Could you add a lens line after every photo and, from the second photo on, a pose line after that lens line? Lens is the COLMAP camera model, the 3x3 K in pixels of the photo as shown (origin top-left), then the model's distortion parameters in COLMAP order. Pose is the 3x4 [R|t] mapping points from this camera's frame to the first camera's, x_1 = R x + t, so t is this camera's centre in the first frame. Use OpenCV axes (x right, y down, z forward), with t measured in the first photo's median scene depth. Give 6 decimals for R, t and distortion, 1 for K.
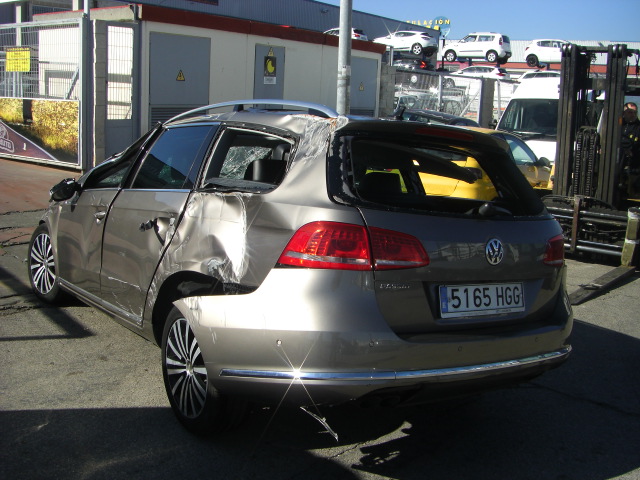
lens RADIAL K [[726.2, 0, 317.6], [0, 726.2, 246.3], [0, 0, 1]] dist [-0.138426, 0.000000]
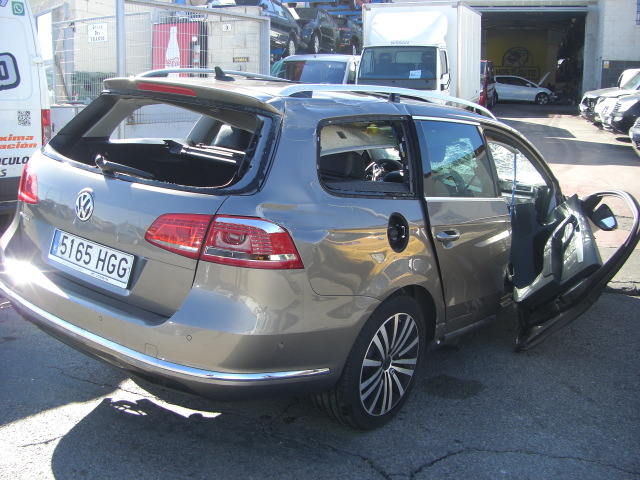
lens RADIAL K [[726.2, 0, 313.8], [0, 726.2, 241.3], [0, 0, 1]] dist [-0.138426, 0.000000]
pose [[0.300019, 0.146514, -0.942615, 1.172800], [-0.193386, 0.976958, 0.090300, -0.086995], [0.934126, 0.155197, 0.321440, 0.941834]]
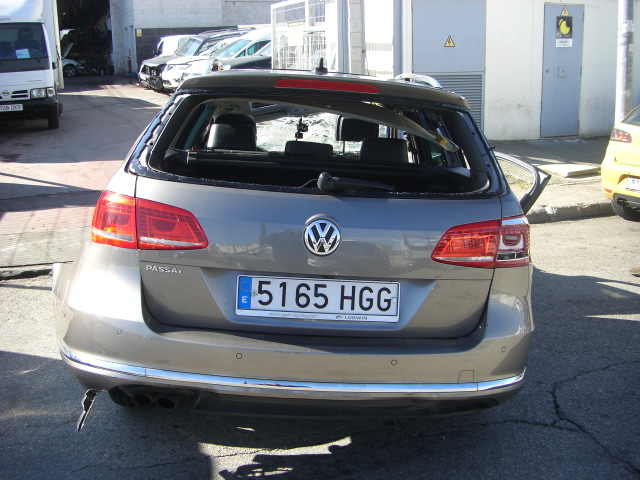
lens RADIAL K [[726.2, 0, 315.7], [0, 726.2, 255.9], [0, 0, 1]] dist [-0.138426, 0.000000]
pose [[0.847476, 0.077251, -0.525183, 0.612972], [-0.051360, 0.996645, 0.063721, -0.020606], [0.528343, -0.027029, 0.848600, 0.332505]]
